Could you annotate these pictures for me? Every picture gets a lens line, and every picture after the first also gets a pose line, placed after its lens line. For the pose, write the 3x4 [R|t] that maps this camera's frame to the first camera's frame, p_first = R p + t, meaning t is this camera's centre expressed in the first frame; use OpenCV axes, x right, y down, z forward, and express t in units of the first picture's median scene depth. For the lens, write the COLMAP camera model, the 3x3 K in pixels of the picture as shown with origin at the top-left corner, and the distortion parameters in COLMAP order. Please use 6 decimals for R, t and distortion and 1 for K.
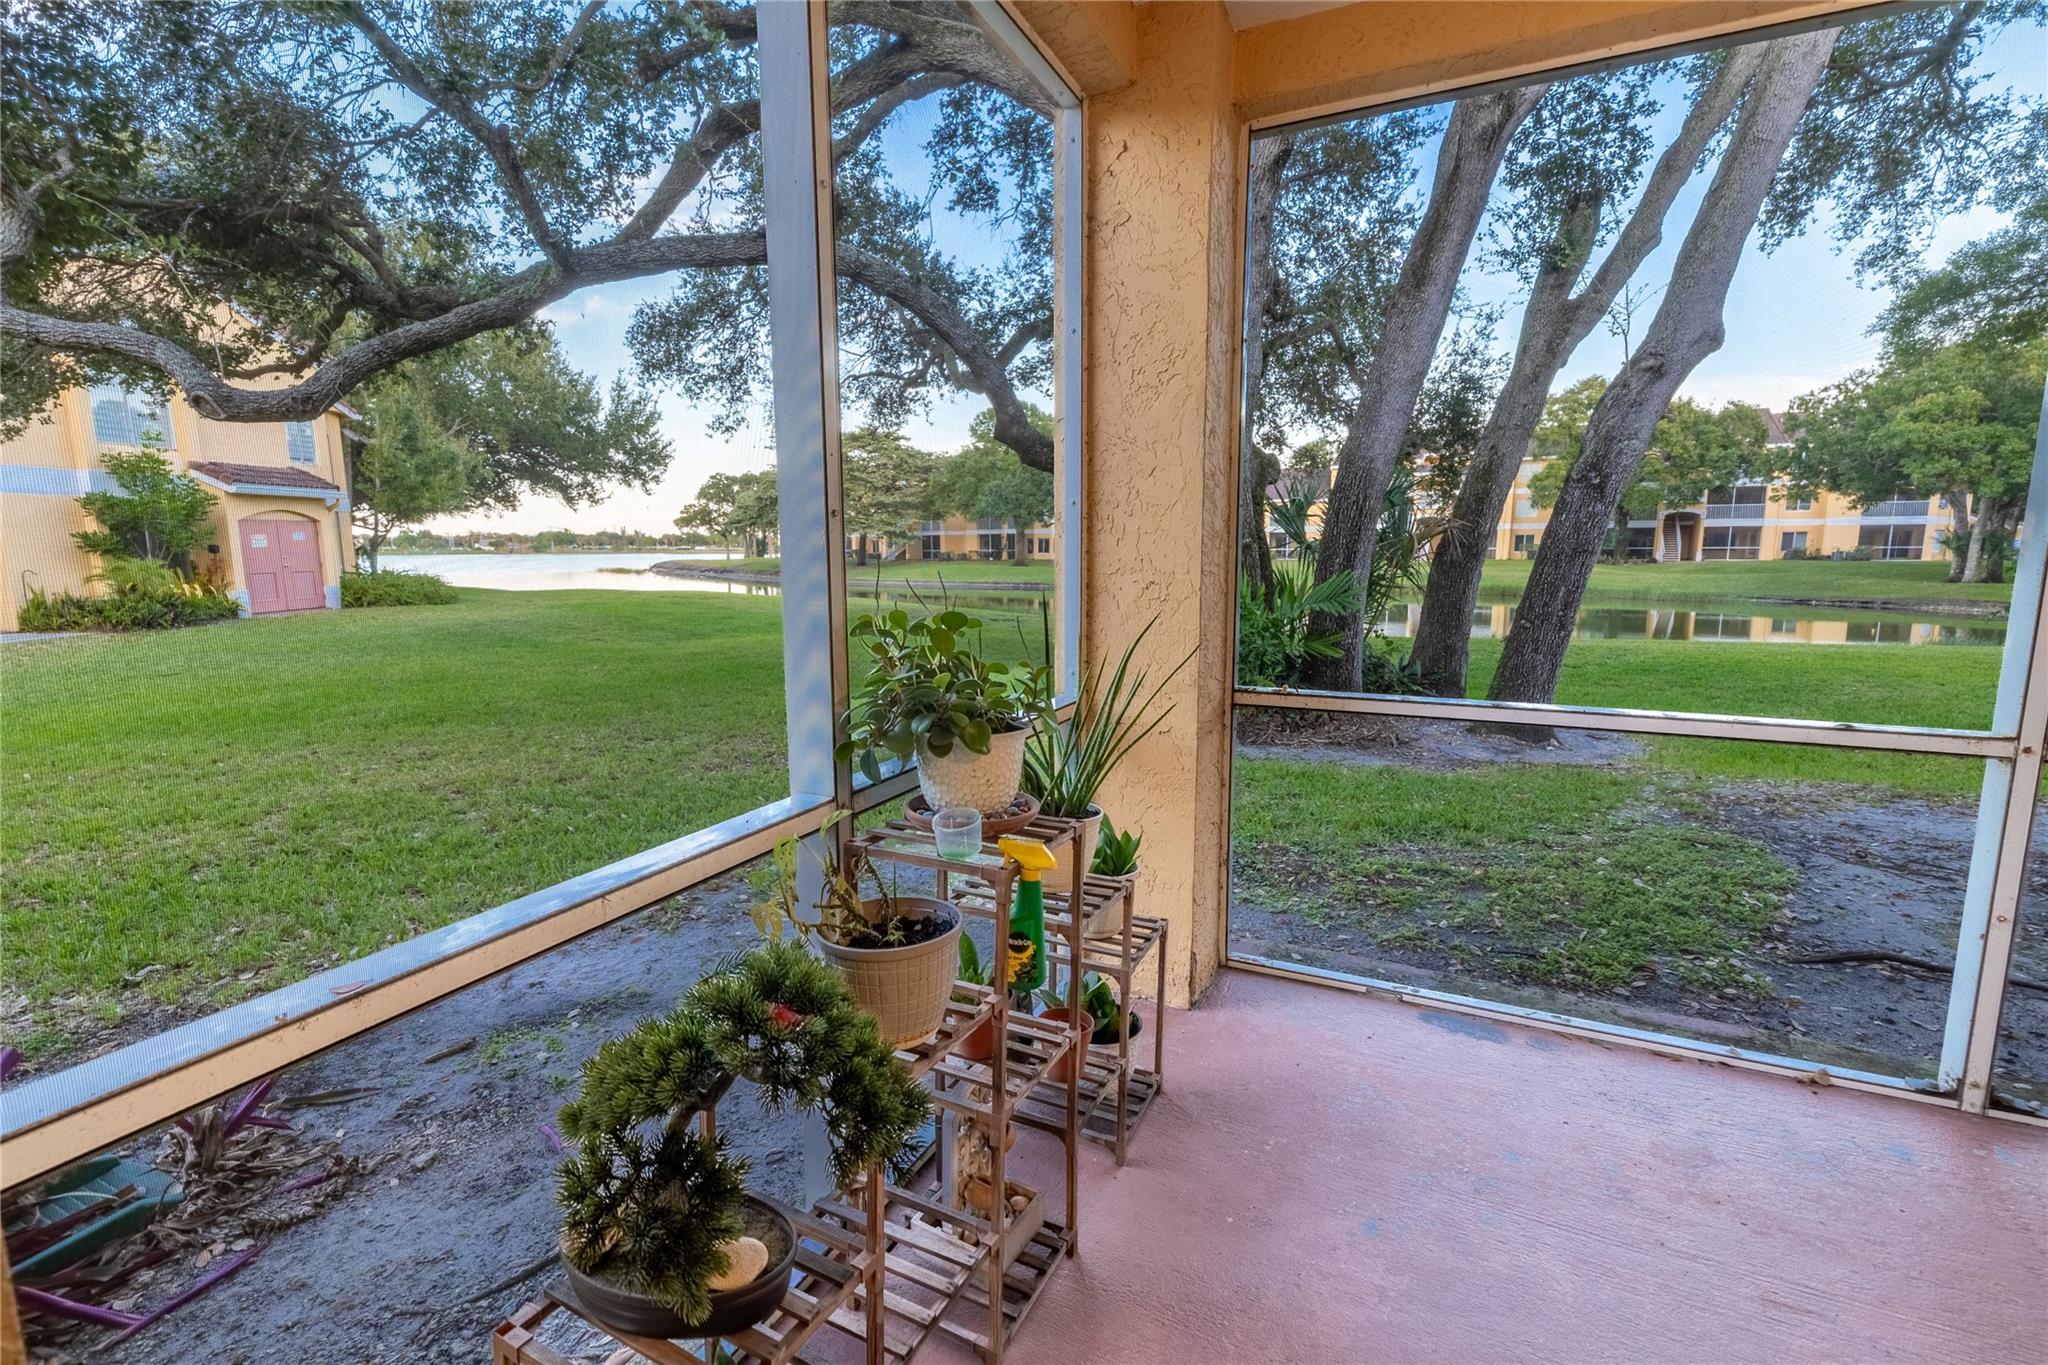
lens RADIAL K [[878.1, 0, 1013.7], [0, 878.1, 666.4], [0, 0, 1]] dist [-0.001261, 0.000176]
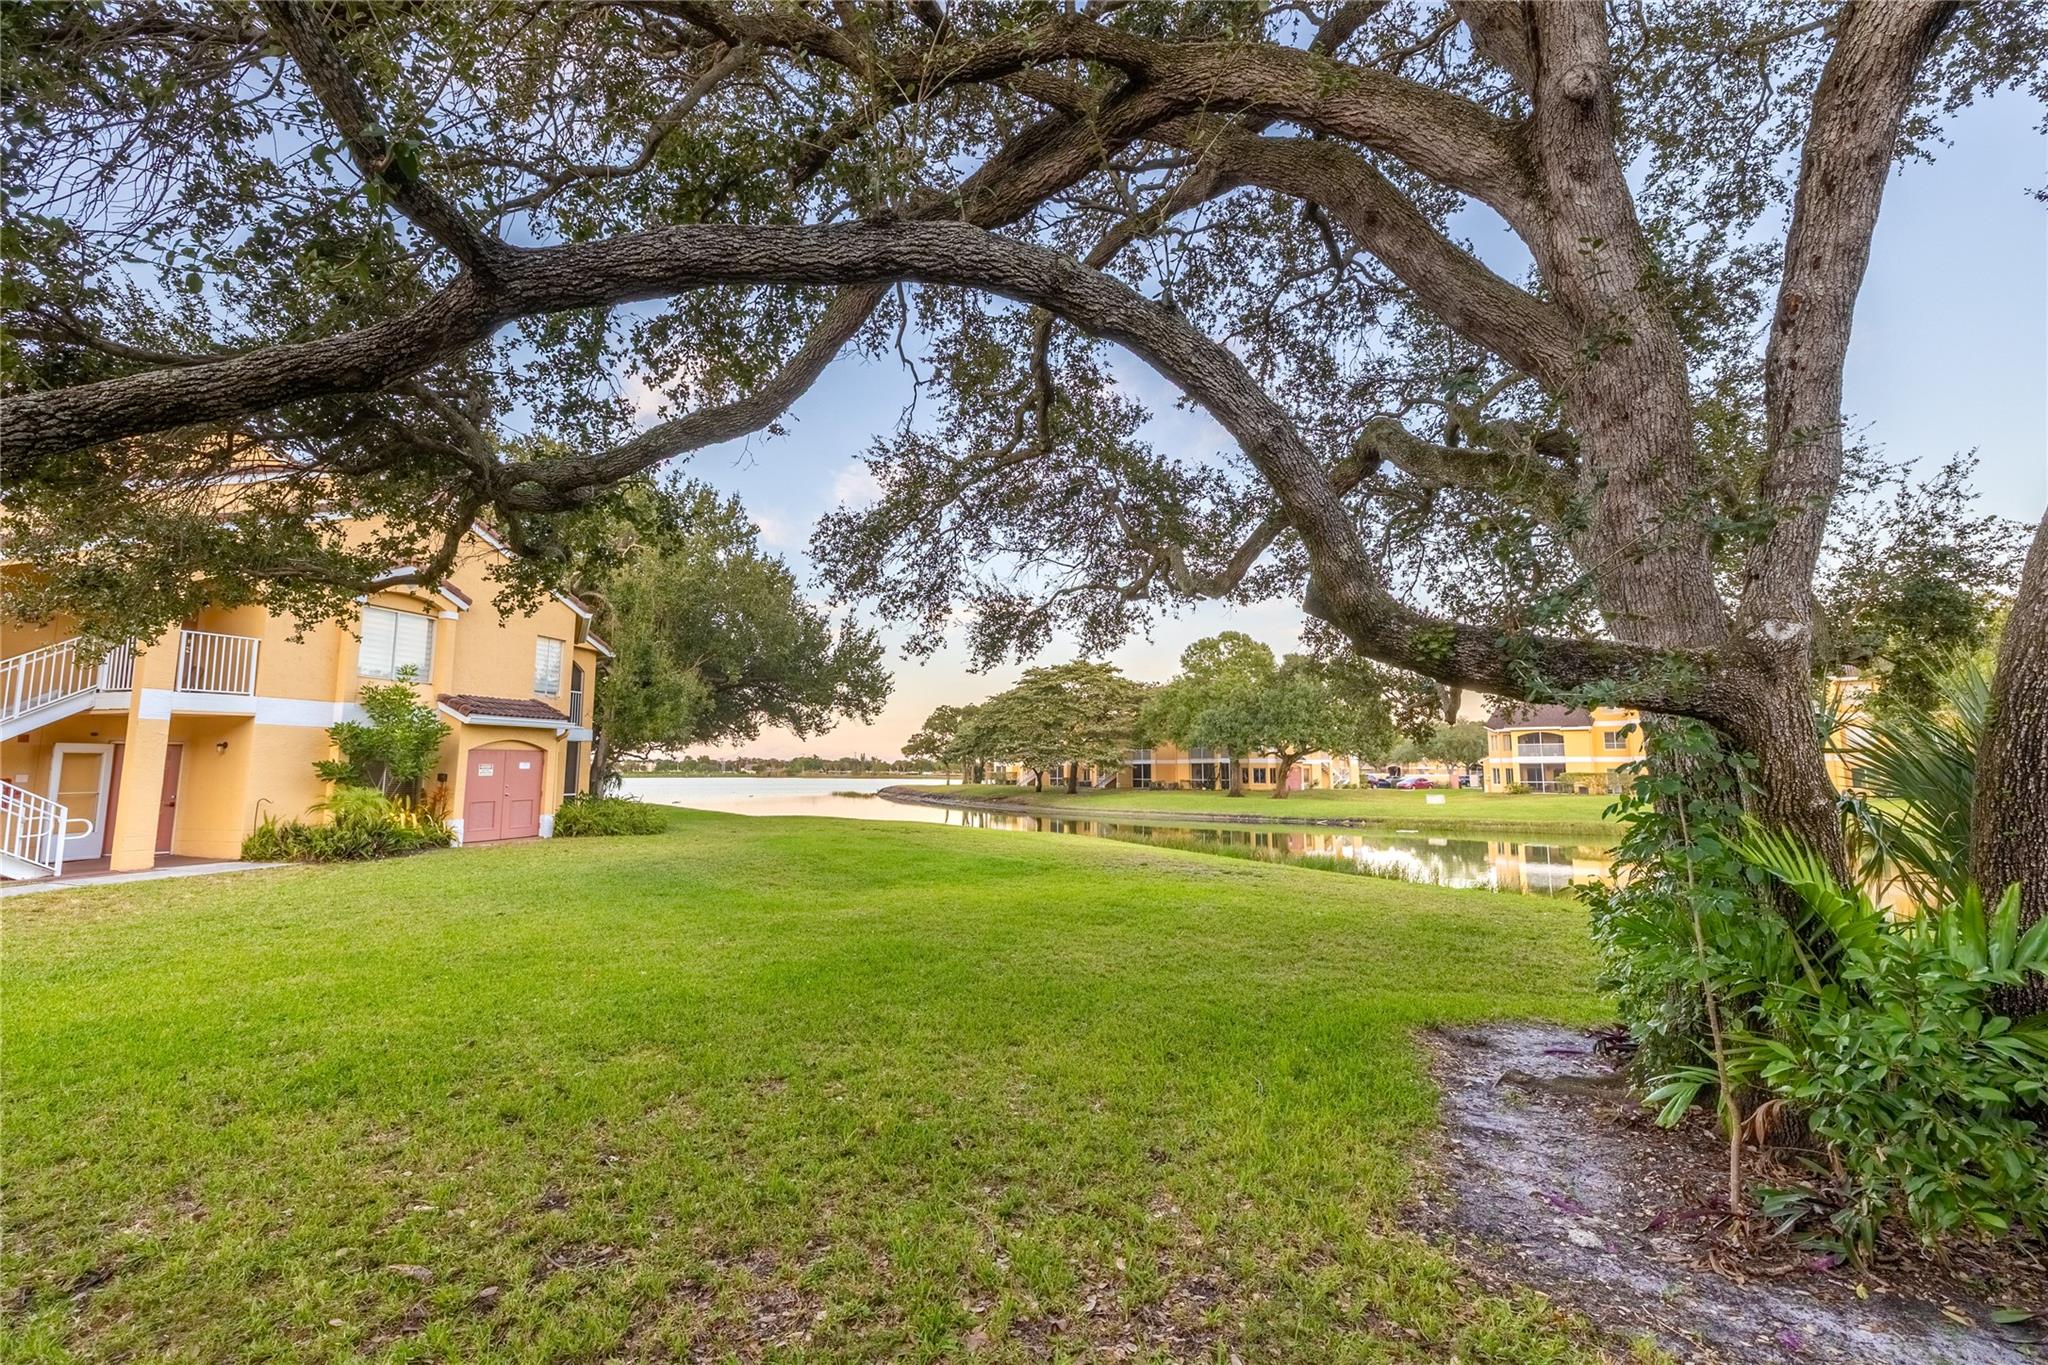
lens RADIAL K [[878.1, 0, 1013.7], [0, 878.1, 666.4], [0, 0, 1]] dist [-0.001261, 0.000176]
pose [[0.972101, -0.020023, -0.233706, -0.024610], [-0.040445, 0.967118, -0.251090, -0.029253], [0.231049, 0.253537, 0.939327, 0.158973]]
